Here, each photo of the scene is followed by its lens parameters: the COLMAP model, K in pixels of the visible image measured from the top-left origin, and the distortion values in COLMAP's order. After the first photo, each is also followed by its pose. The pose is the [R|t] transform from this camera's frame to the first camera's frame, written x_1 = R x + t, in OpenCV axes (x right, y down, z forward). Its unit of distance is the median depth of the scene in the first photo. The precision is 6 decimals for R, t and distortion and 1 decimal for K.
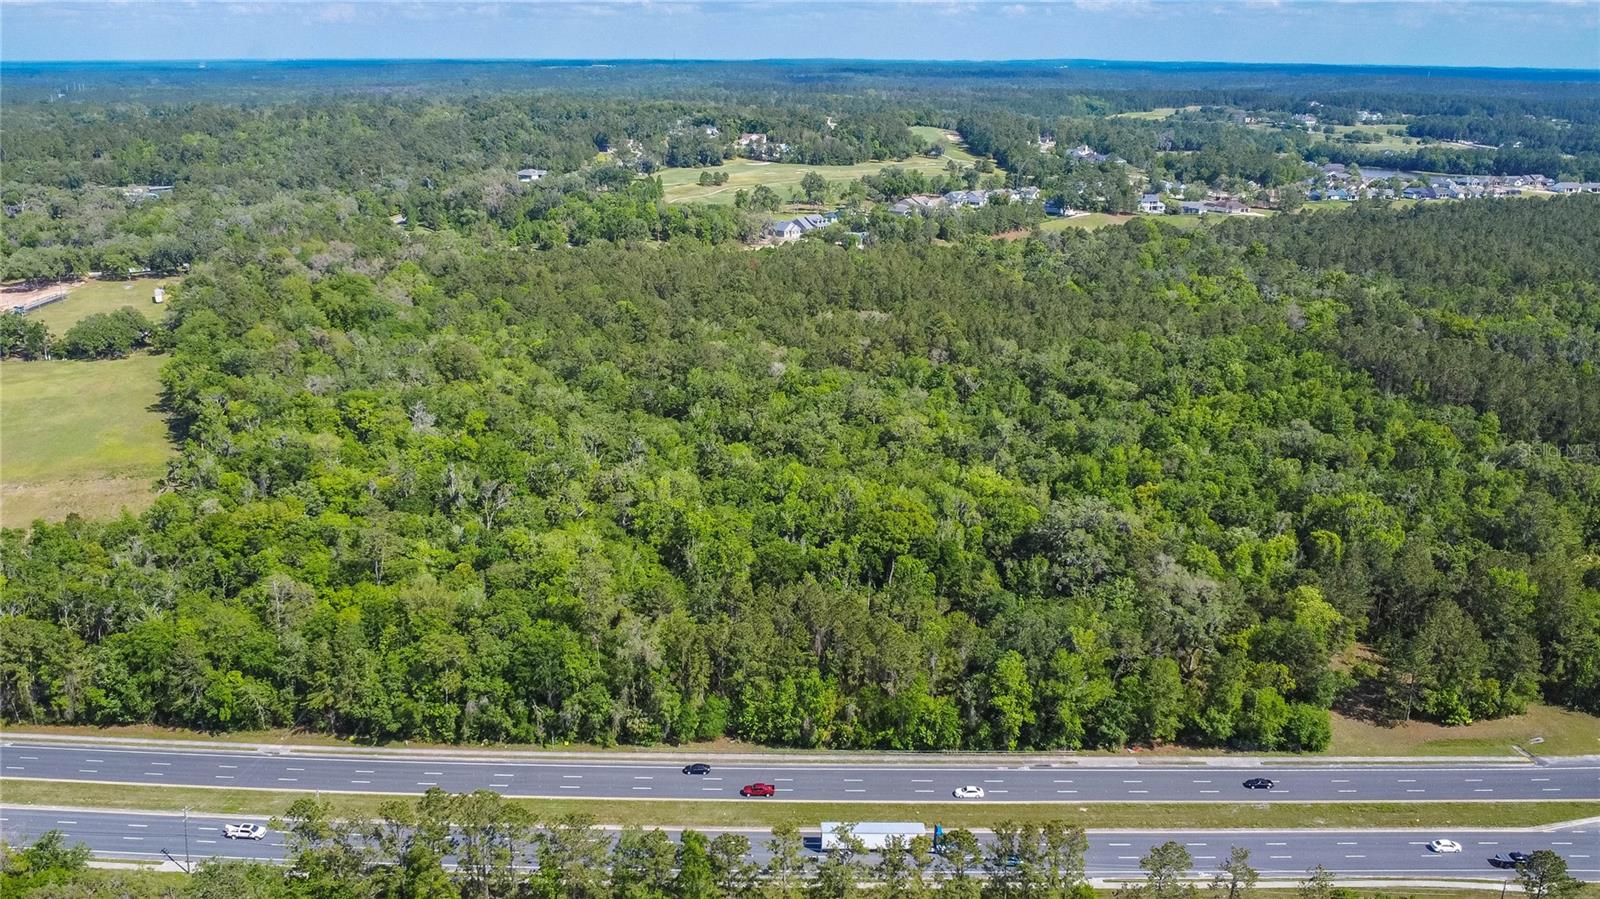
lens RADIAL K [[1277.1, 0, 800.0], [0, 1277.1, 449.5], [0, 0, 1]] dist [-0.006892, -0.056379]
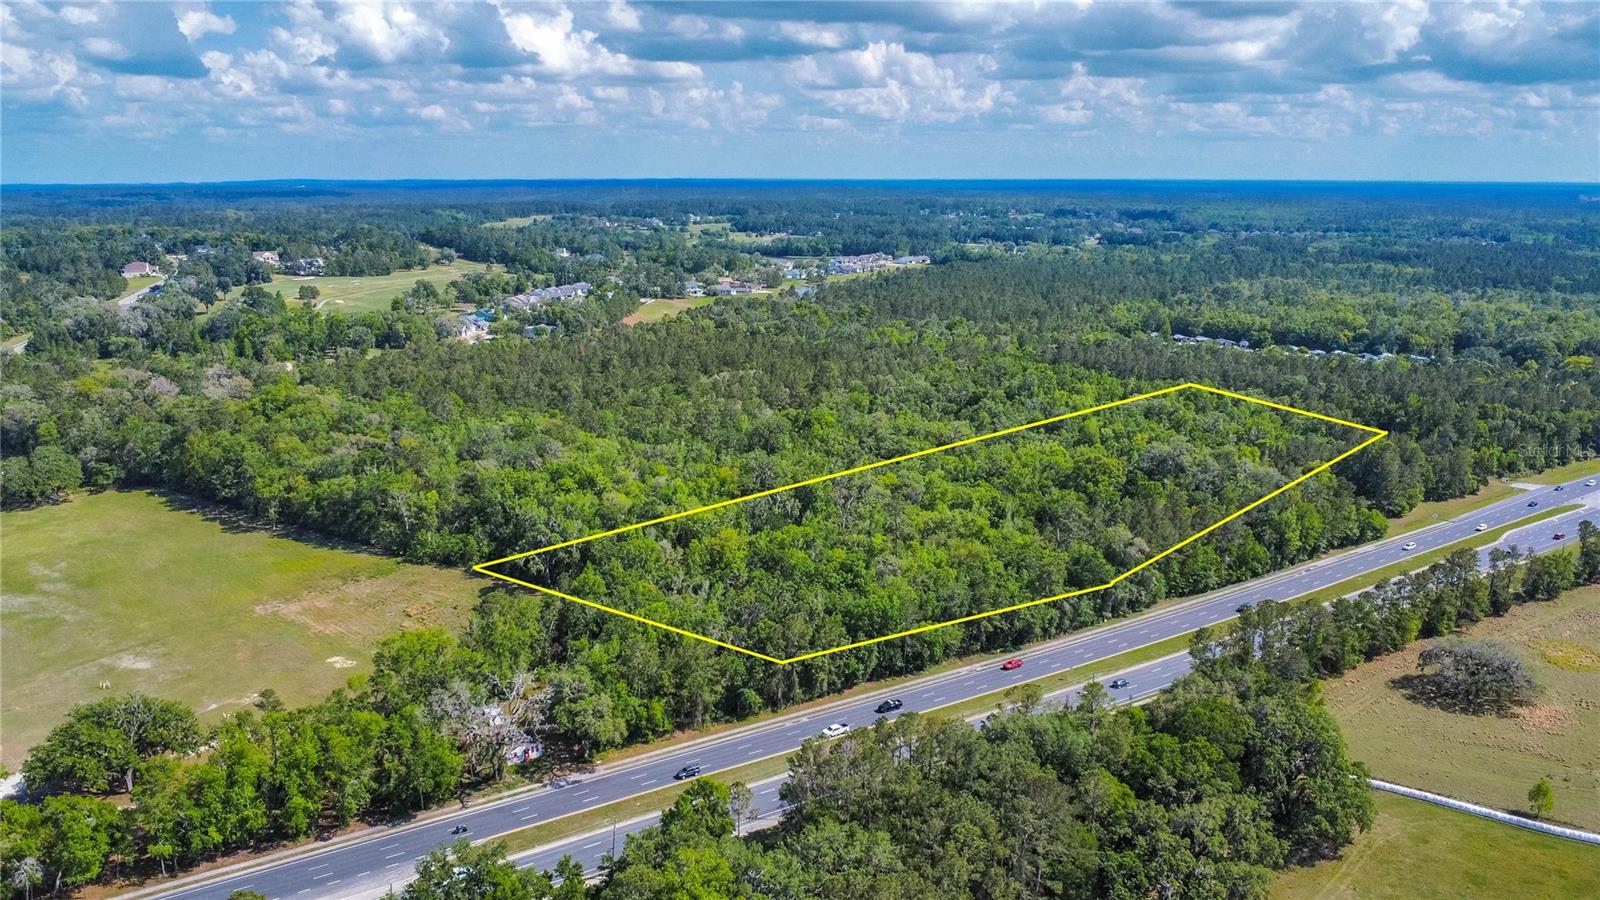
lens RADIAL K [[1208.2, 0, 800.0], [0, 1208.2, 450.0], [0, 0, 1]] dist [-0.034081, -0.008088]
pose [[0.820449, -0.134826, 0.555595, -0.774217], [0.175846, 0.984197, -0.020838, 0.002228], [-0.544005, 0.114796, 0.831192, 0.009131]]
